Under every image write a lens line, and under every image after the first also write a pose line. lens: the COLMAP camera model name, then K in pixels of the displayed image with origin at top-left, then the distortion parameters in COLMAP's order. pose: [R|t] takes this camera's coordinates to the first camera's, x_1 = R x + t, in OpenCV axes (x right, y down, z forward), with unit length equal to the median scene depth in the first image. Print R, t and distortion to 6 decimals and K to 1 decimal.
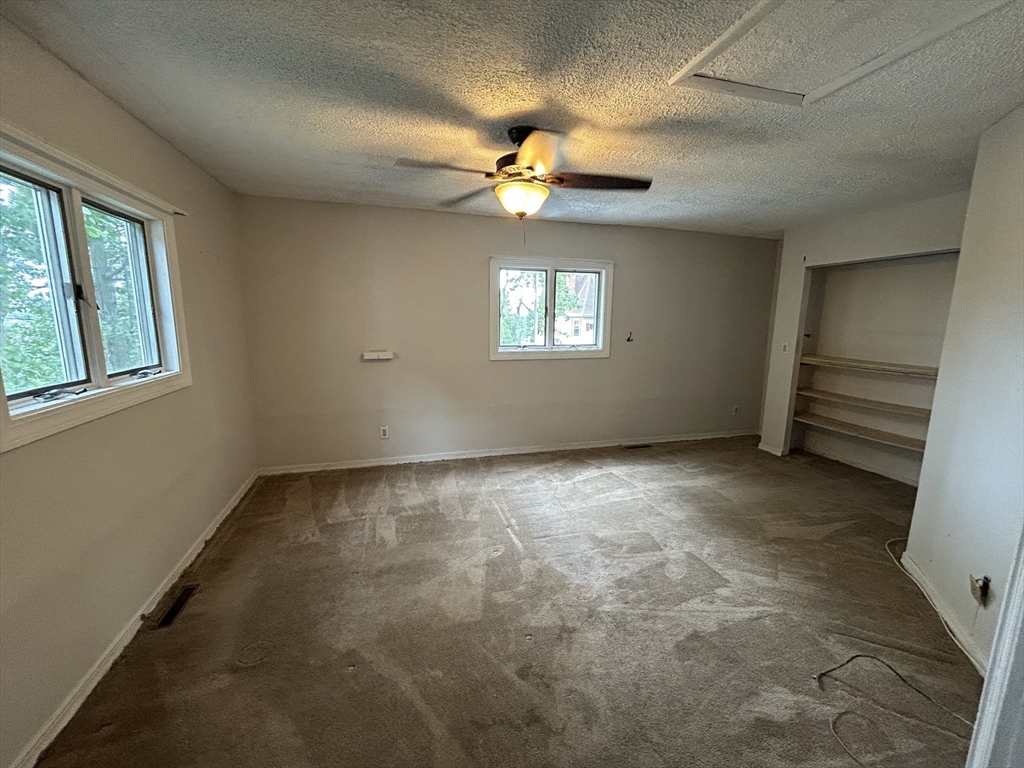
lens RADIAL K [[415.2, 0, 512.0], [0, 415.2, 384.0], [0, 0, 1]] dist [0.000000, 0.000364]
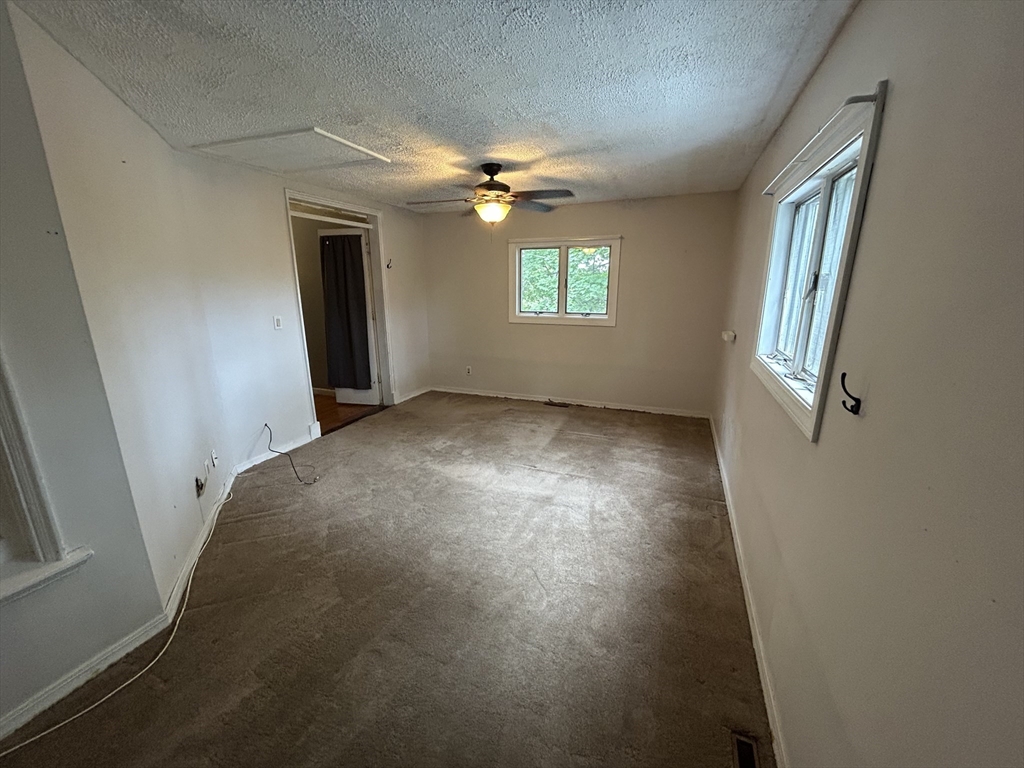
lens RADIAL K [[415.2, 0, 512.0], [0, 415.2, 384.0], [0, 0, 1]] dist [0.000000, 0.000364]
pose [[-0.611158, 0.187047, -0.769090, 1.018451], [-0.135912, 0.932444, 0.334778, -0.313826], [0.779753, 0.309130, -0.544449, 1.685165]]
